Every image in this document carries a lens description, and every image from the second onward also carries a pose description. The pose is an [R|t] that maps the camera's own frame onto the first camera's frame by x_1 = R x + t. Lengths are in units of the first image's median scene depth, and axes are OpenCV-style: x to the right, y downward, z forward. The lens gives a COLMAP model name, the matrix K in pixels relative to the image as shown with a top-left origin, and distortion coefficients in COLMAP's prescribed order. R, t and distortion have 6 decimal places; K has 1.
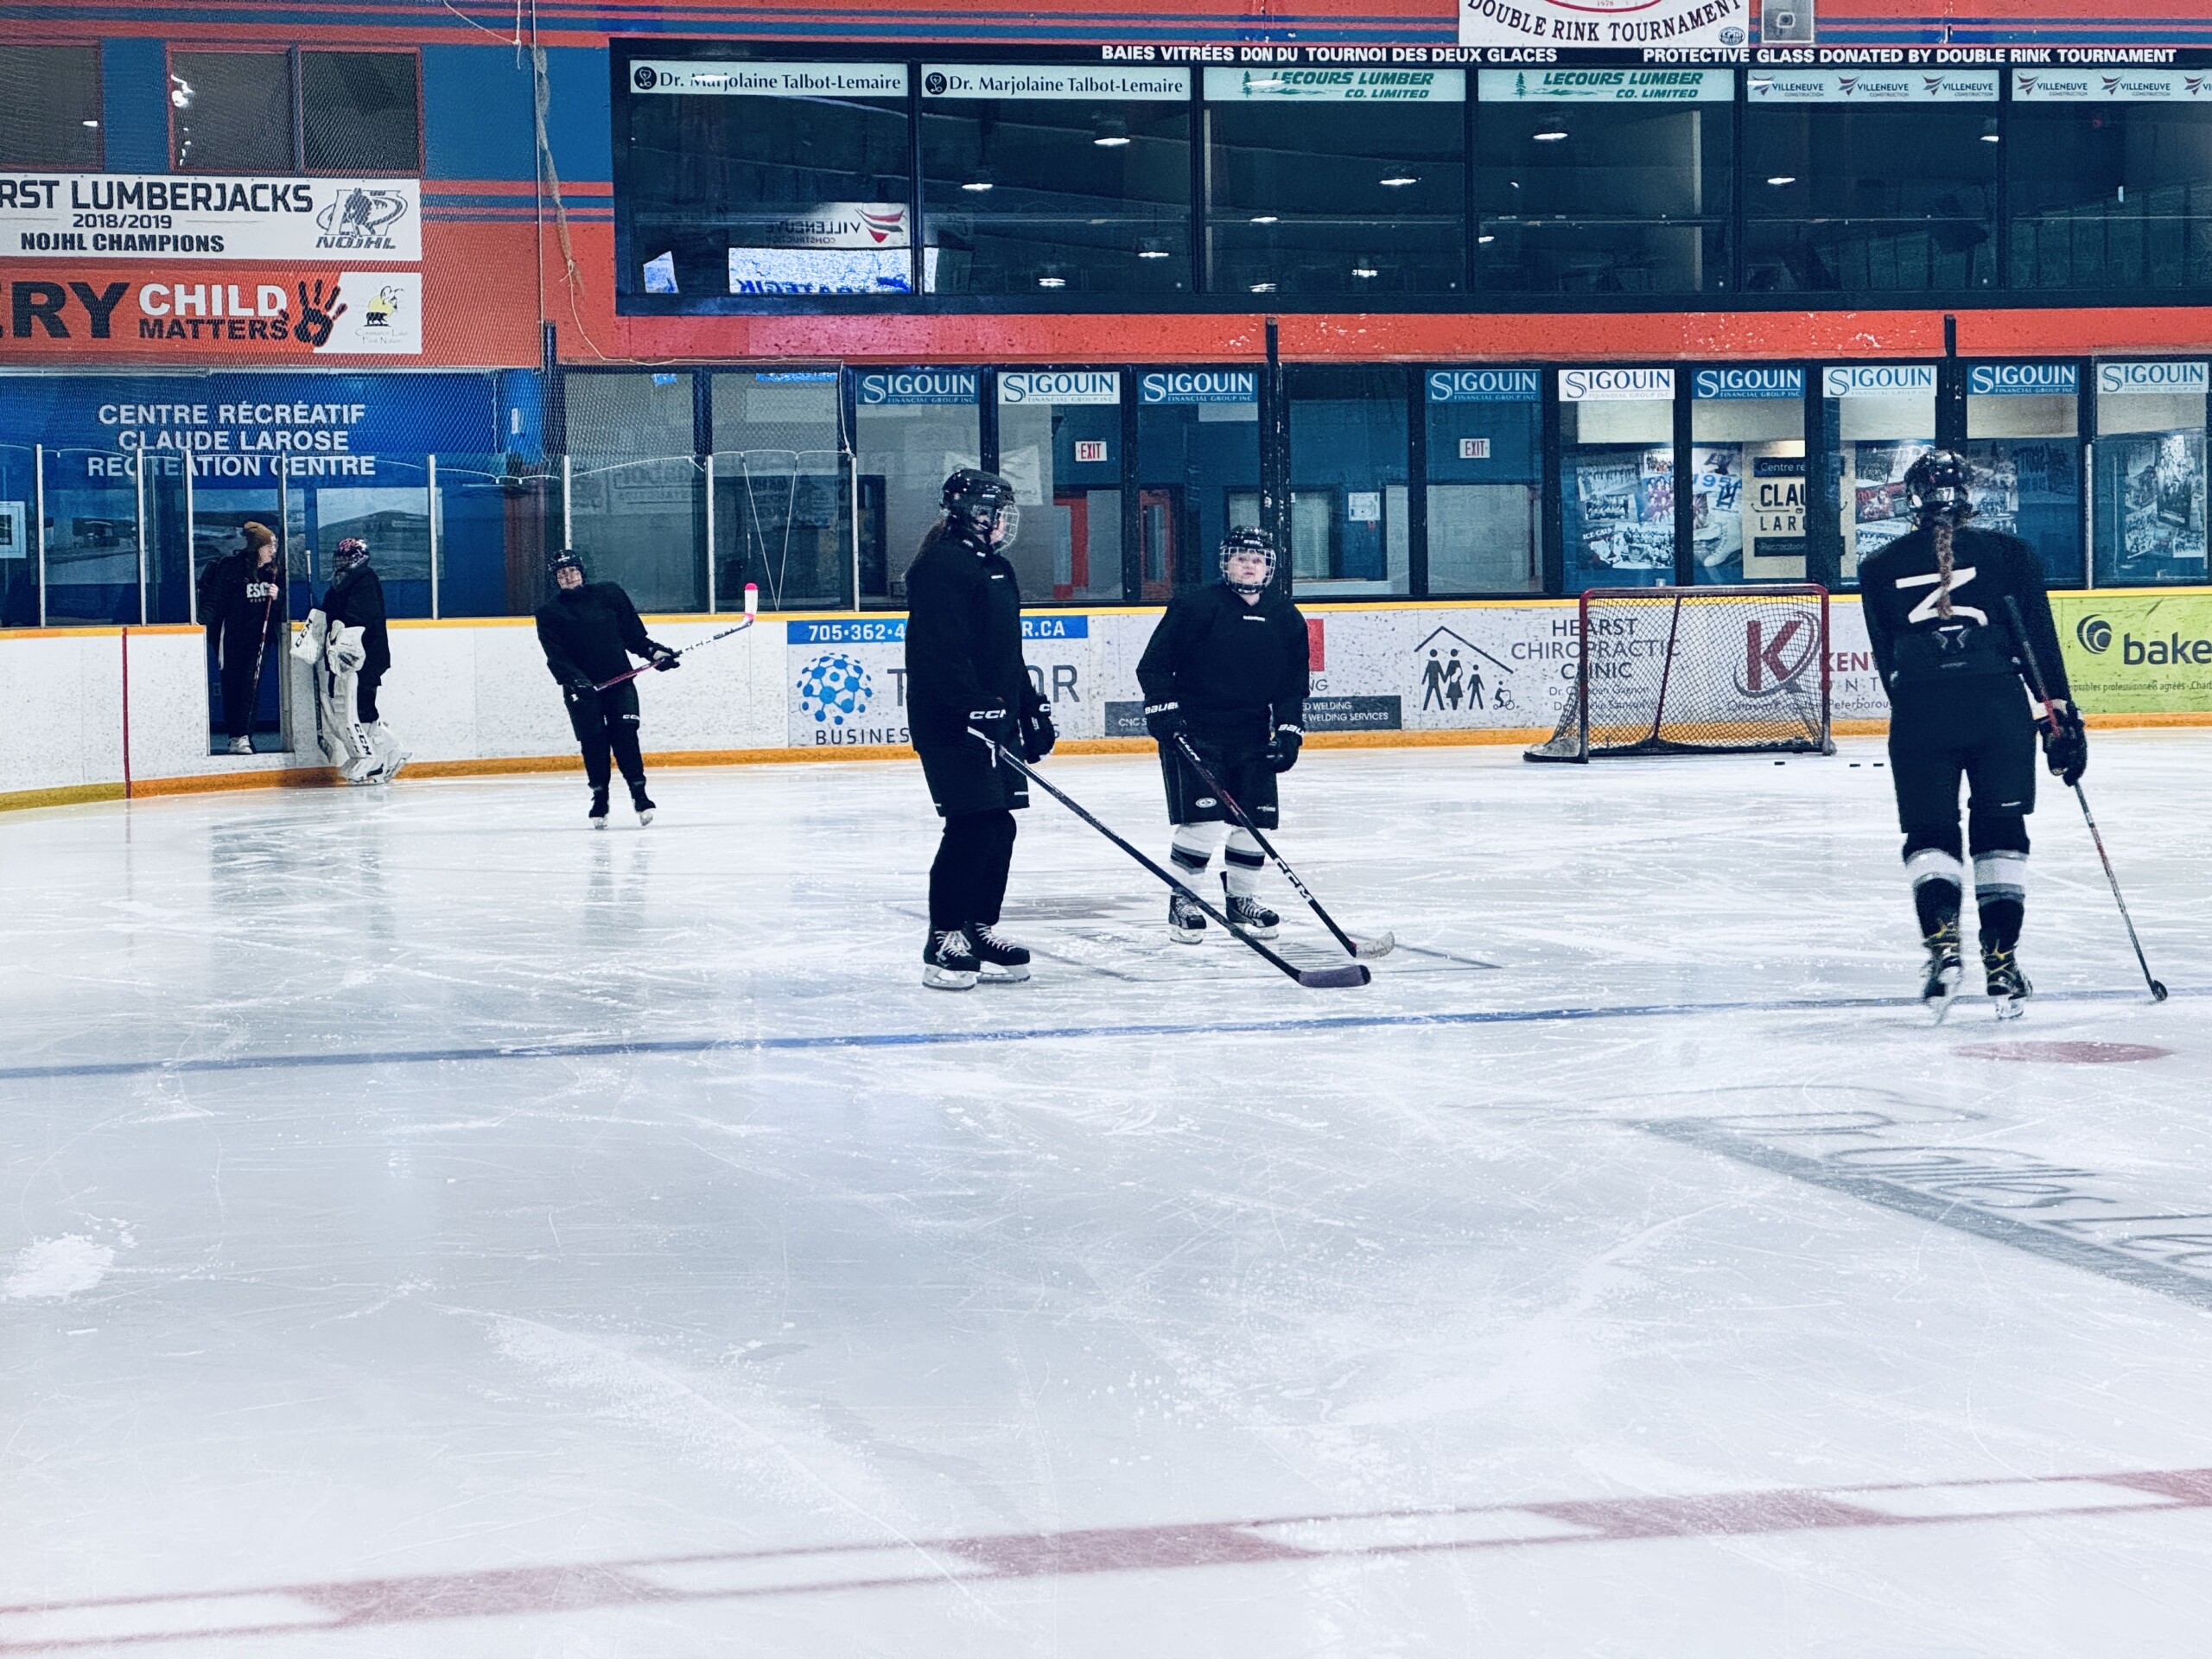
lens RADIAL K [[4922.0, 0, 1099.9], [0, 4922.0, 733.9], [0, 0, 1]] dist [-0.047421, 4.614993]
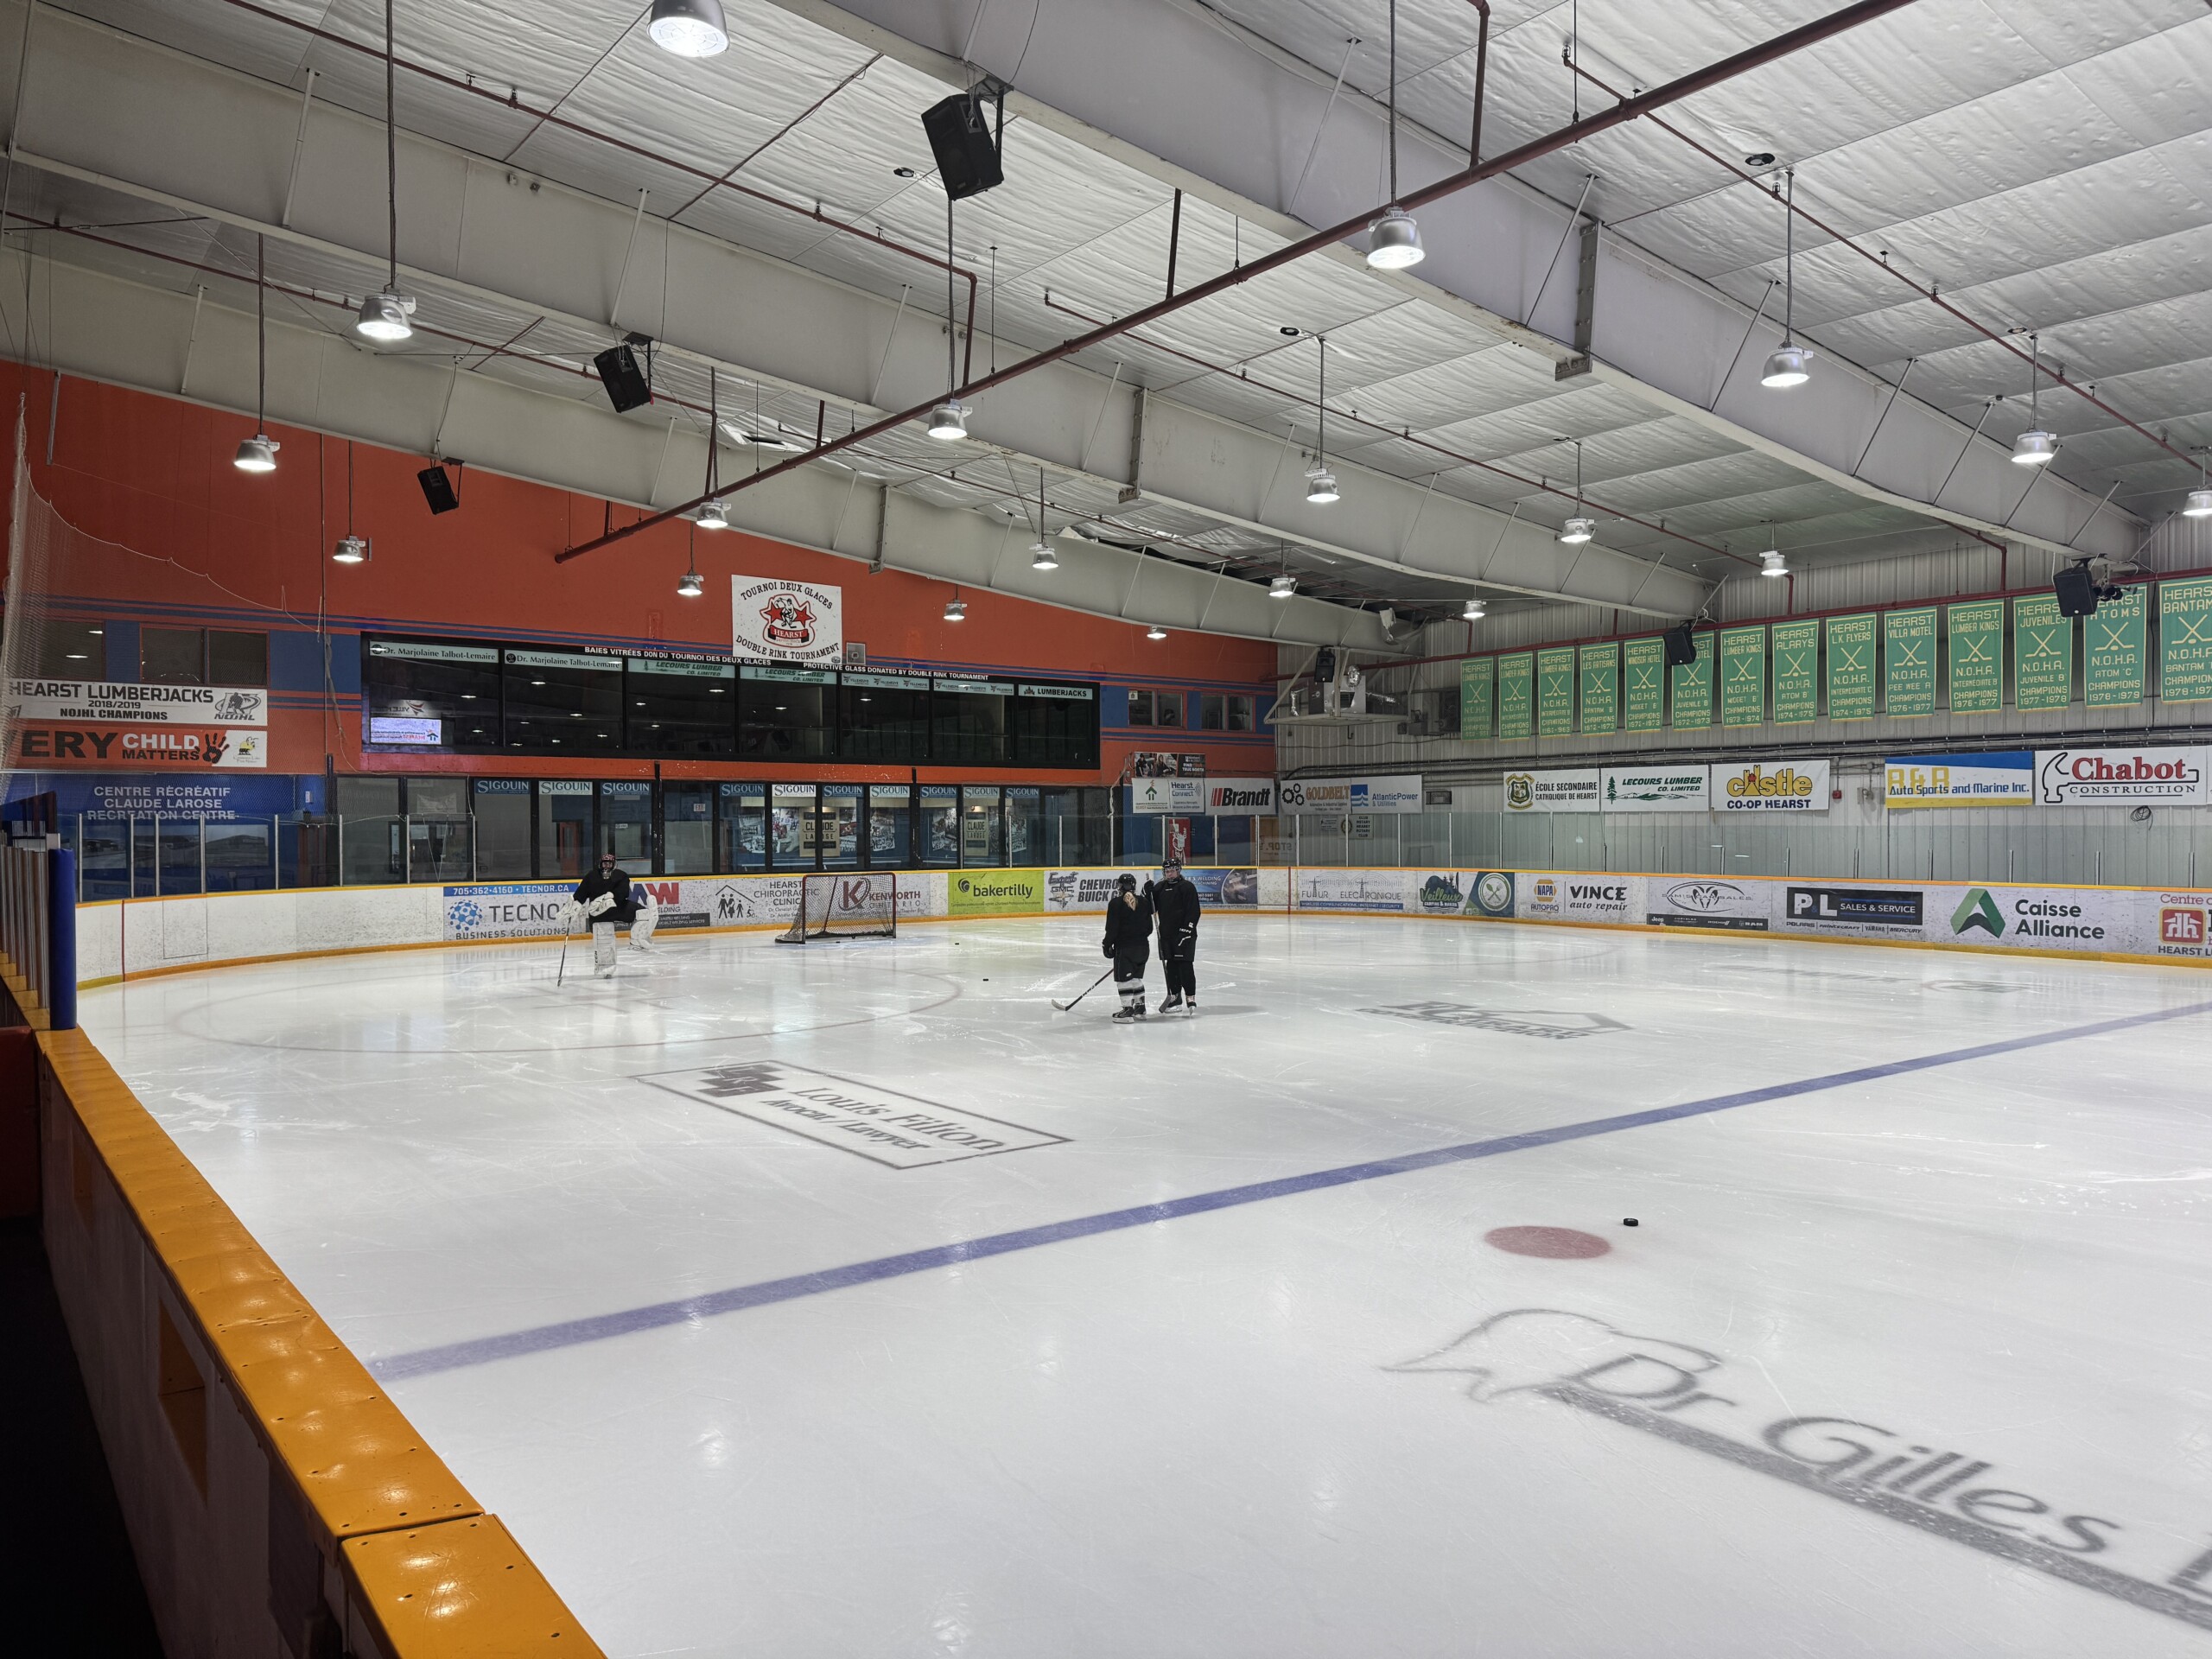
lens RADIAL K [[1533.7, 0, 1096.9], [0, 1533.7, 835.0], [0, 0, 1]] dist [0.152095, -0.222973]
pose [[0.919978, 0.008690, 0.391874, -0.067366], [0.002509, 0.999603, -0.028056, -0.024962], [-0.391962, 0.026794, 0.919591, 0.197265]]
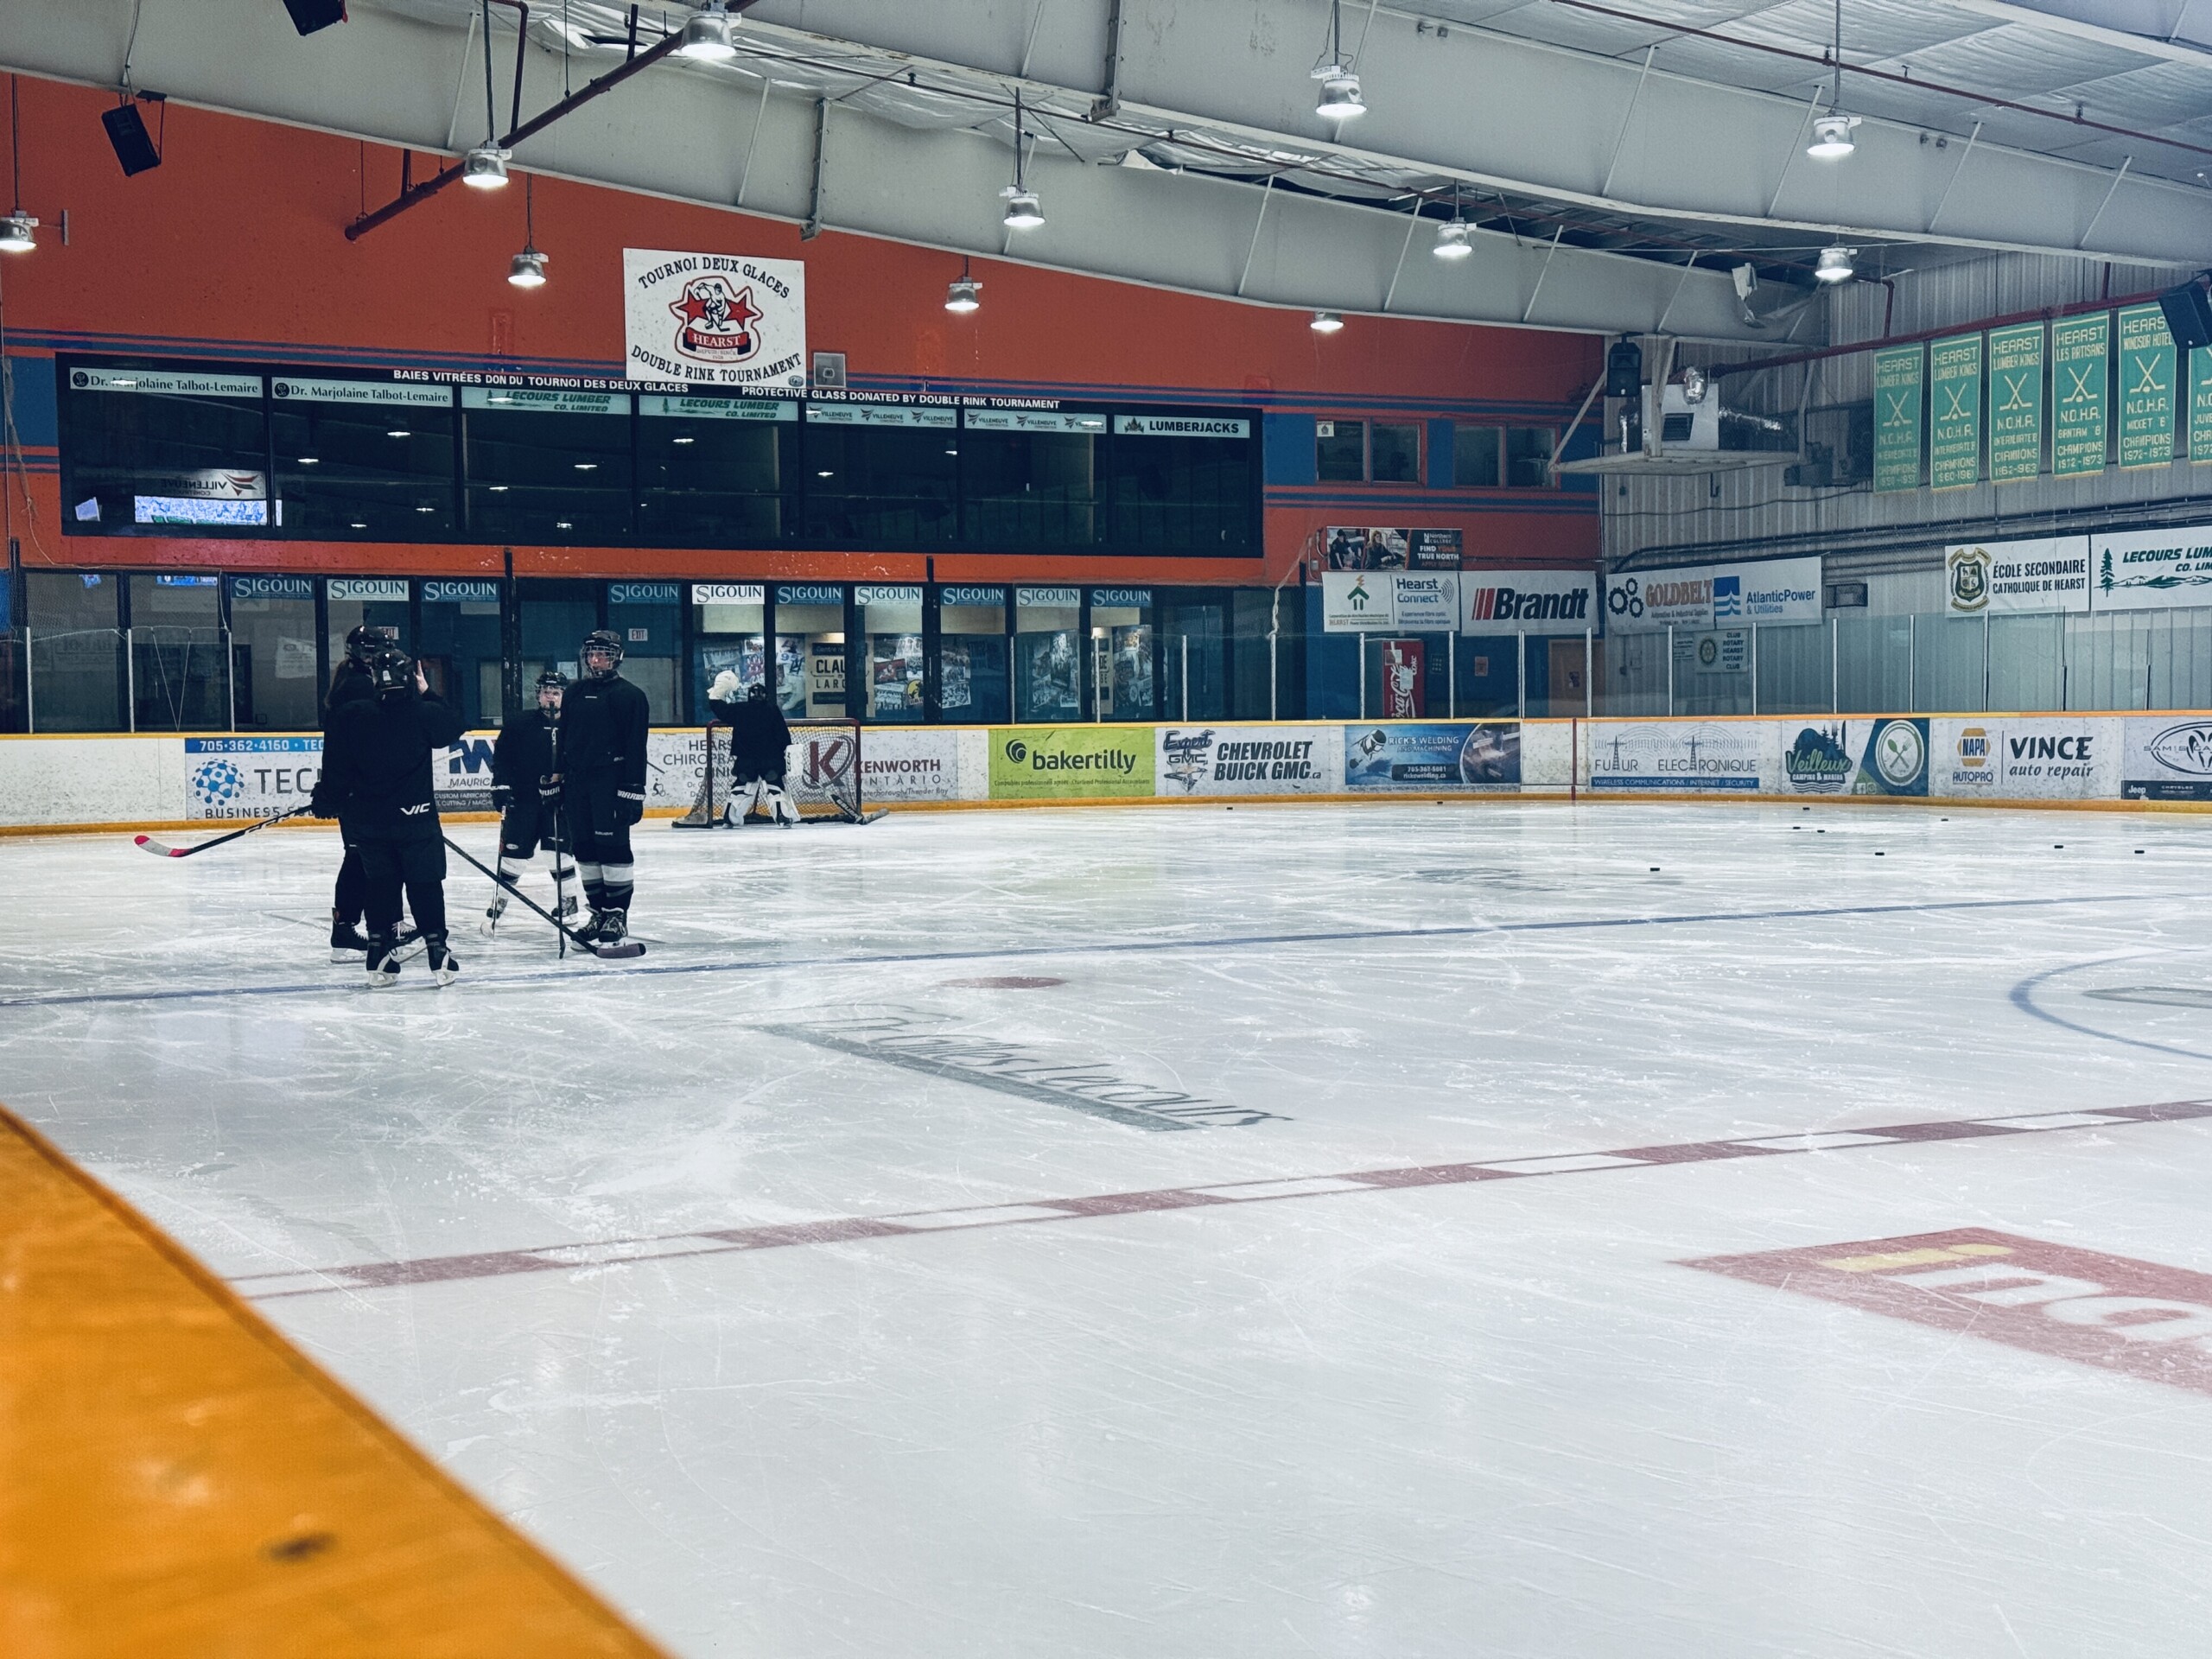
lens RADIAL K [[3053.7, 0, 1097.7], [0, 3053.7, 854.2], [0, 0, 1]] dist [0.194032, -0.319319]
pose [[0.974560, -0.005426, 0.224062, -0.002675], [0.003003, 0.999933, 0.011152, 0.003291], [-0.224107, -0.010196, 0.974511, -0.006574]]
